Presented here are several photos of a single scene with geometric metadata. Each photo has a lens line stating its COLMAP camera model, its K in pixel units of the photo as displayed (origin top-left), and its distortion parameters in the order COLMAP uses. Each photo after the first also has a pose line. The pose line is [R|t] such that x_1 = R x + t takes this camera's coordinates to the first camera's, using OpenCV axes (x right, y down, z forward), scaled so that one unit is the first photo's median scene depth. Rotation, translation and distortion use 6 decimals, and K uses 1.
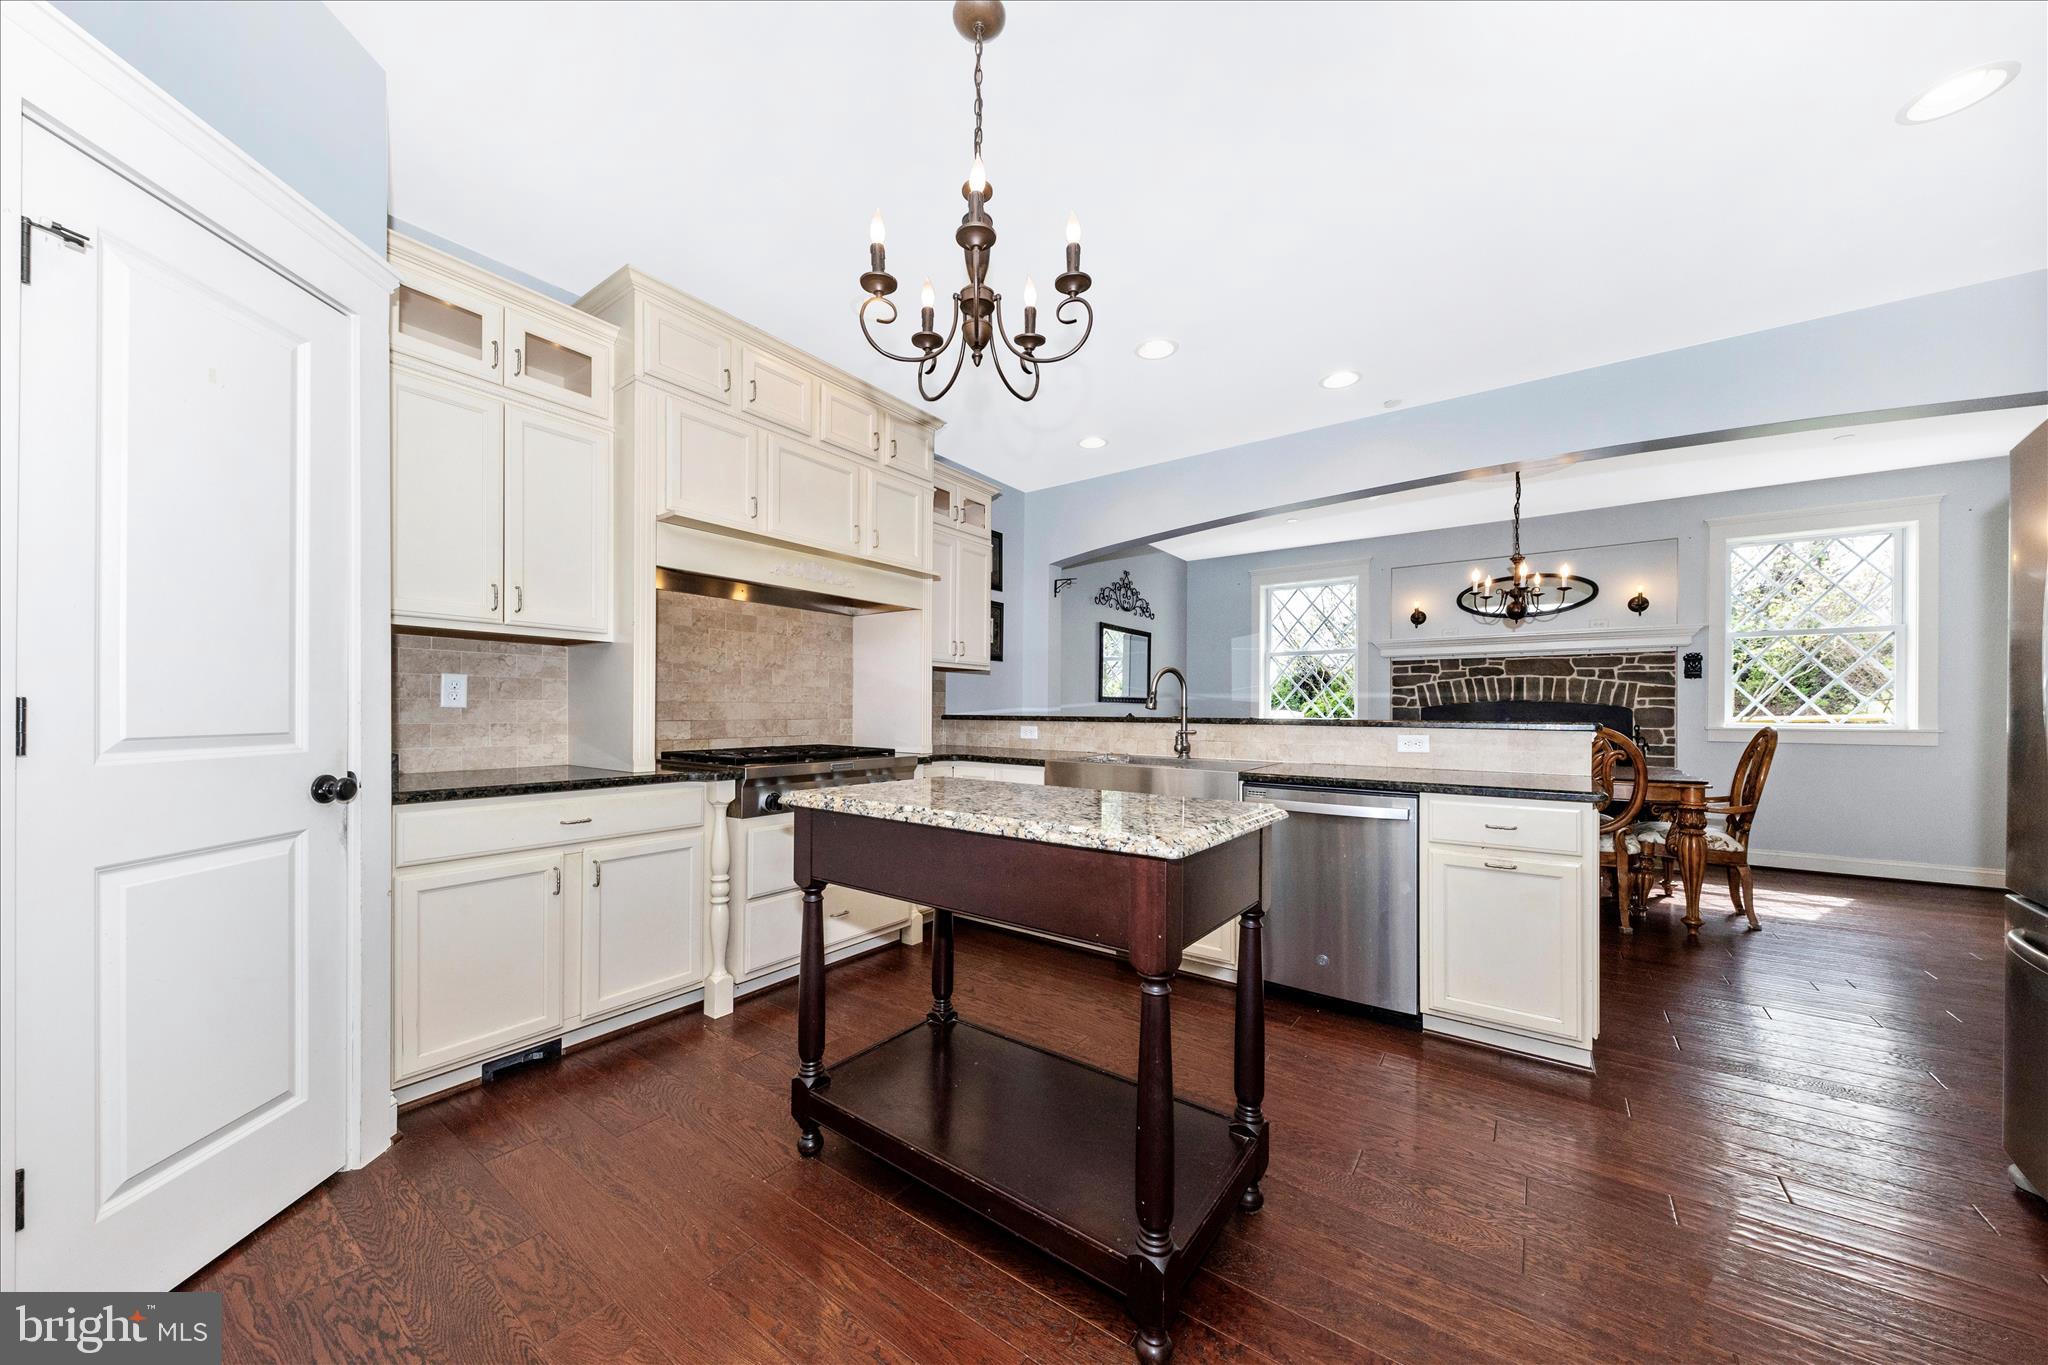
lens RADIAL K [[725.7, 0, 1018.5], [0, 725.7, 703.9], [0, 0, 1]] dist [0.012266, -0.000519]
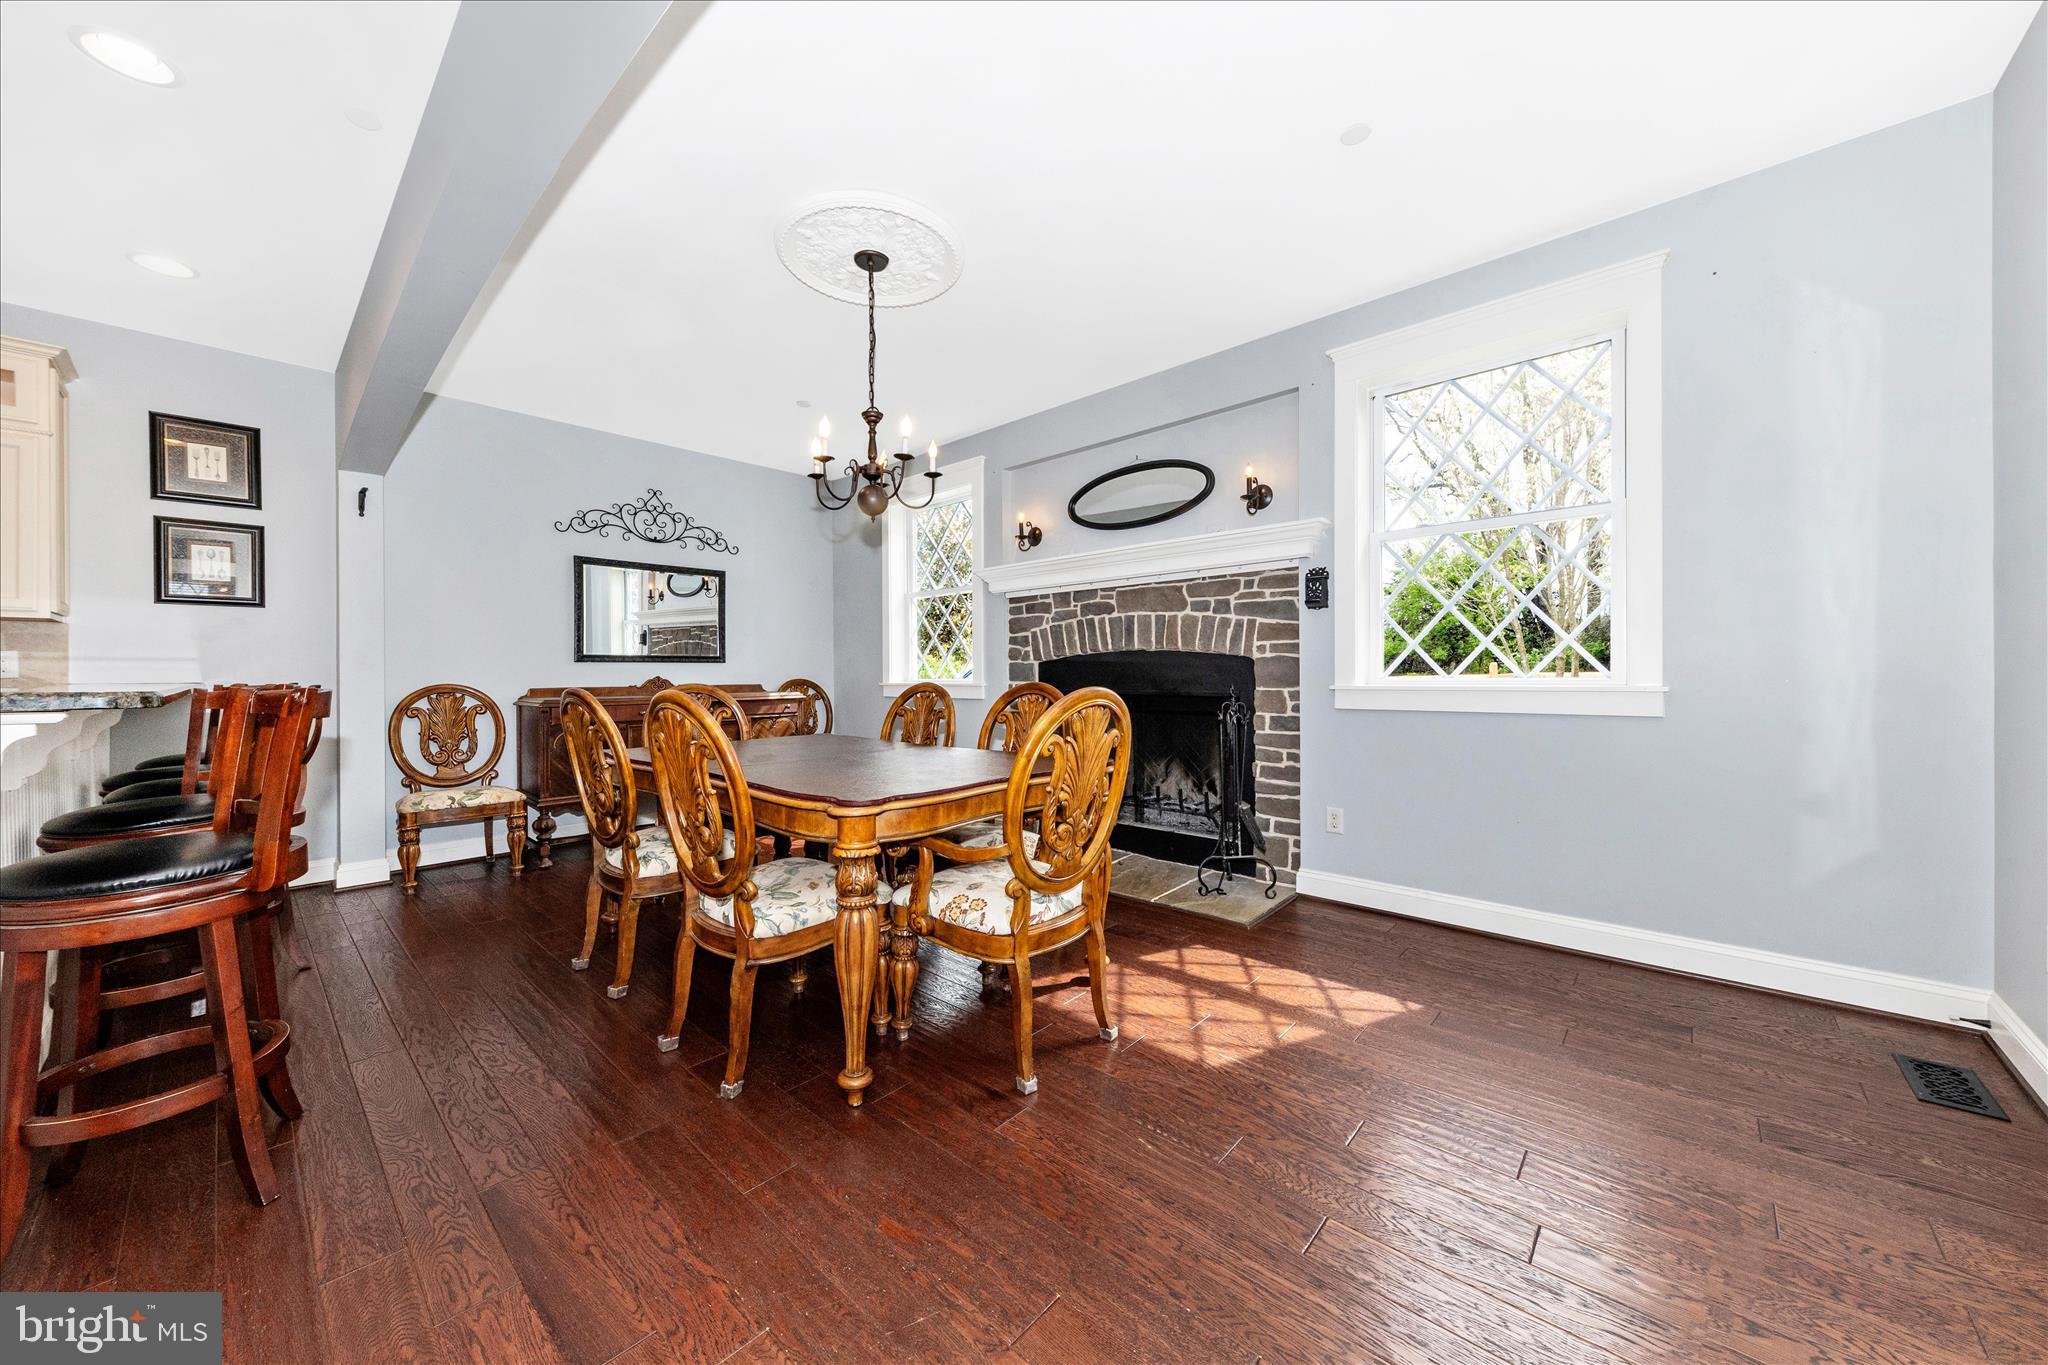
lens RADIAL K [[725.7, 0, 1042.3], [0, 725.7, 681.7], [0, 0, 1]] dist [0.012266, -0.000519]
pose [[0.990087, -0.012754, -0.139872, 0.733283], [0.015465, 0.999713, 0.018309, 0.012090], [0.139598, -0.020290, 0.990000, 0.331710]]
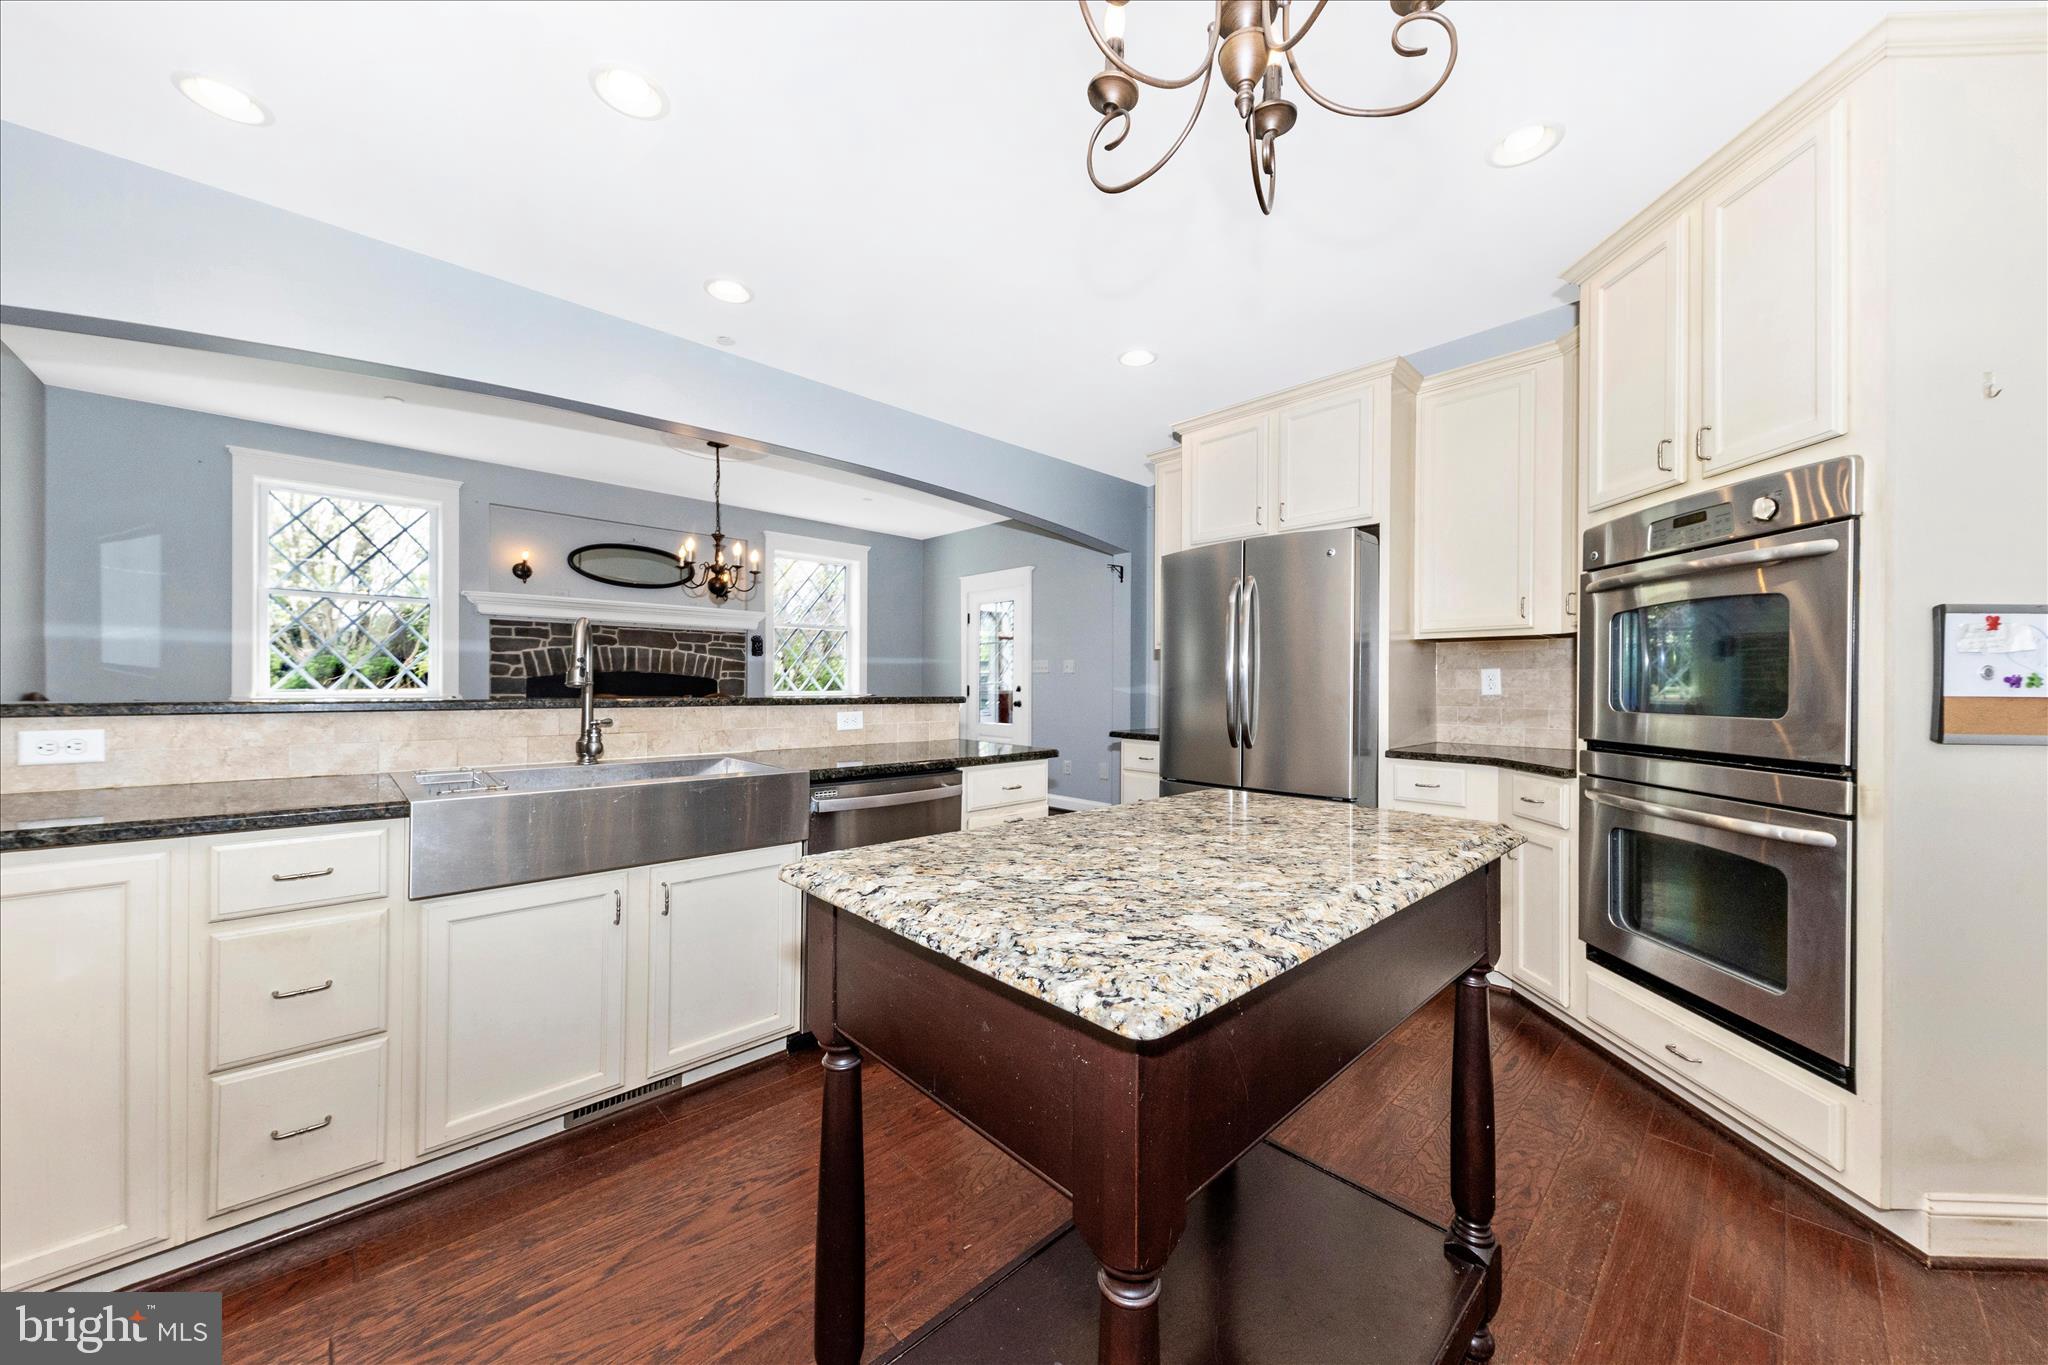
lens RADIAL K [[725.7, 0, 1037.7], [0, 725.7, 686.4], [0, 0, 1]] dist [0.012266, -0.000519]
pose [[0.172247, -0.007524, 0.985025, -0.200925], [-0.013775, 0.999855, 0.010046, -0.002077], [-0.984957, -0.015299, 0.172119, 0.300800]]
